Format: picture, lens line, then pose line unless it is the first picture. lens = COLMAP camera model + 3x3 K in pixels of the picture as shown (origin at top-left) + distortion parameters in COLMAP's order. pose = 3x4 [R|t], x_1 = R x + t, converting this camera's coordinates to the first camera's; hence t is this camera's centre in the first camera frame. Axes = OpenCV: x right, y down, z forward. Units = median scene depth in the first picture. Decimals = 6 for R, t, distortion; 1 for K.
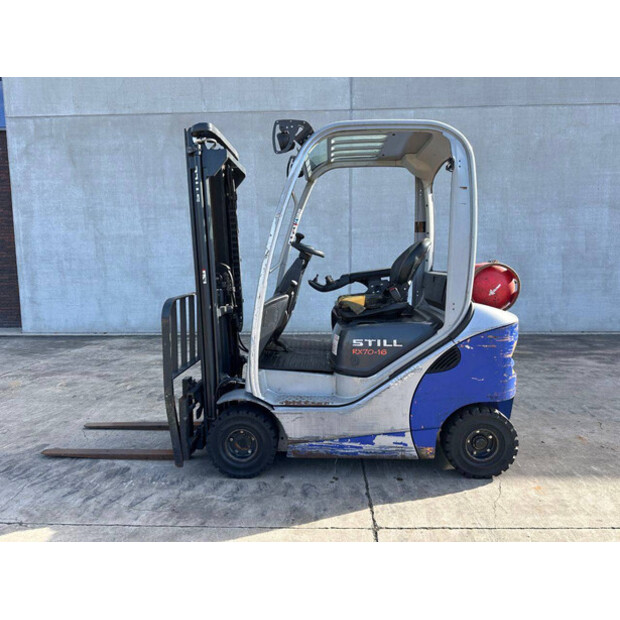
lens RADIAL K [[433.8, 0, 312.4], [0, 433.8, 309.5], [0, 0, 1]] dist [0.080282, -0.108473]
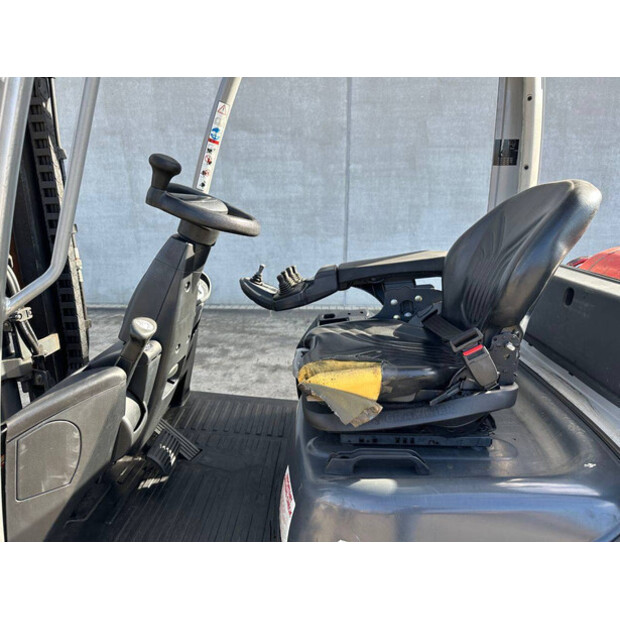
lens RADIAL K [[436.9, 0, 308.2], [0, 436.9, 313.9], [0, 0, 1]] dist [0.064014, -0.105778]
pose [[0.999956, 0.009389, -0.000895, 0.058594], [-0.009180, 0.990632, 0.136250, -0.095087], [0.002166, -0.136236, 0.990674, 0.590929]]
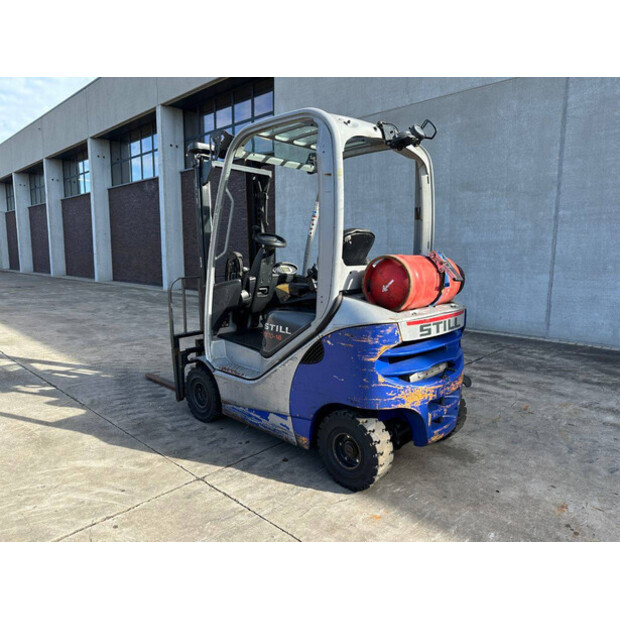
lens RADIAL K [[433.8, 0, 312.4], [0, 433.8, 309.5], [0, 0, 1]] dist [0.080282, -0.108473]
pose [[0.753573, 0.095964, -0.650322, 0.725478], [-0.080157, 0.995319, 0.053989, -0.026584], [0.652459, 0.011443, 0.757738, 0.200927]]
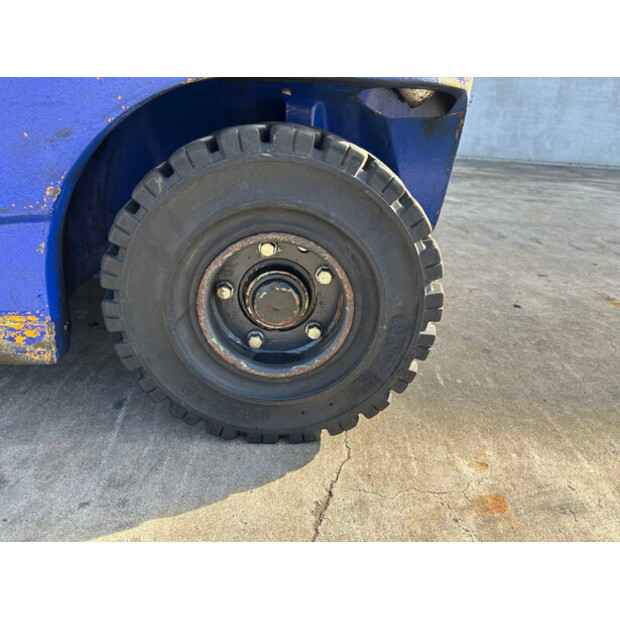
lens RADIAL K [[436.9, 0, 308.2], [0, 436.9, 313.9], [0, 0, 1]] dist [0.064014, -0.105778]
pose [[0.995732, 0.032200, 0.086496, 0.306304], [-0.058296, 0.945980, 0.318941, 0.192959], [-0.071554, -0.322622, 0.943819, 0.638723]]
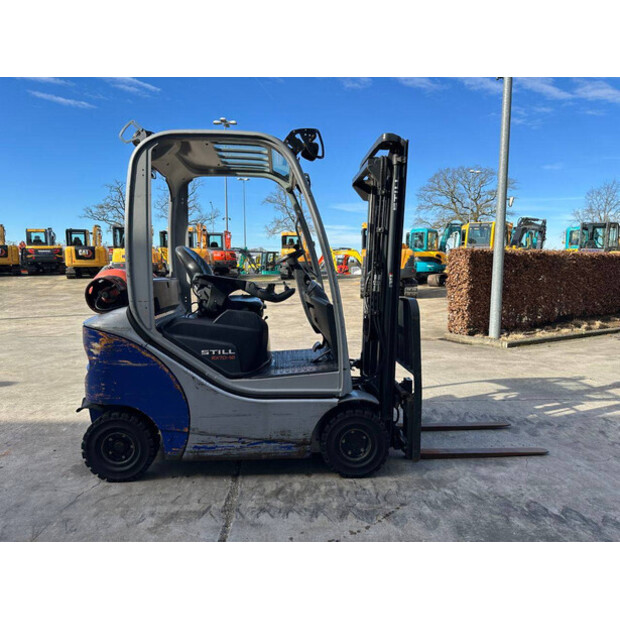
lens RADIAL K [[437.4, 0, 310.0], [0, 437.4, 310.0], [0, 0, 1]] dist [0.007618, -0.002713]
pose [[-0.994273, 0.011438, -0.106258, 0.054800], [-0.009928, 0.980071, 0.198399, -0.202010], [0.106410, 0.198318, -0.974344, 1.894894]]
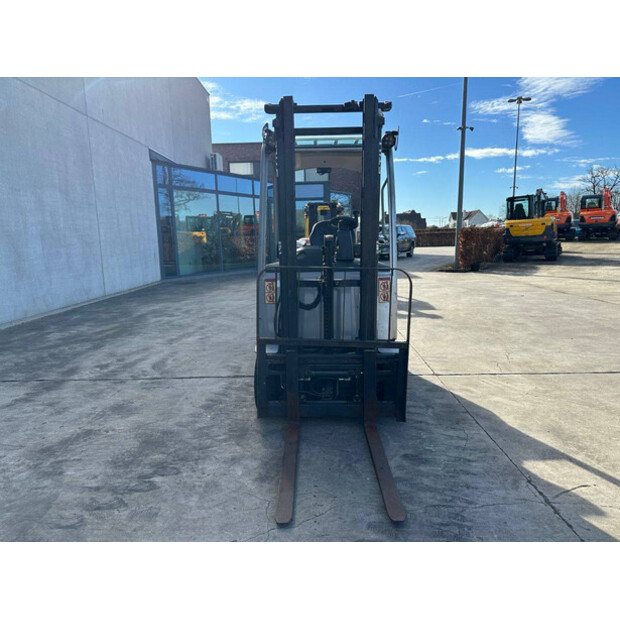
lens RADIAL K [[434.5, 0, 306.3], [0, 434.5, 309.9], [0, 0, 1]] dist [0.073187, -0.098392]
pose [[-0.017111, -0.156797, 0.987483, -1.109654], [0.124351, 0.979626, 0.157704, -0.095451], [-0.992091, 0.125493, 0.002735, 1.008044]]
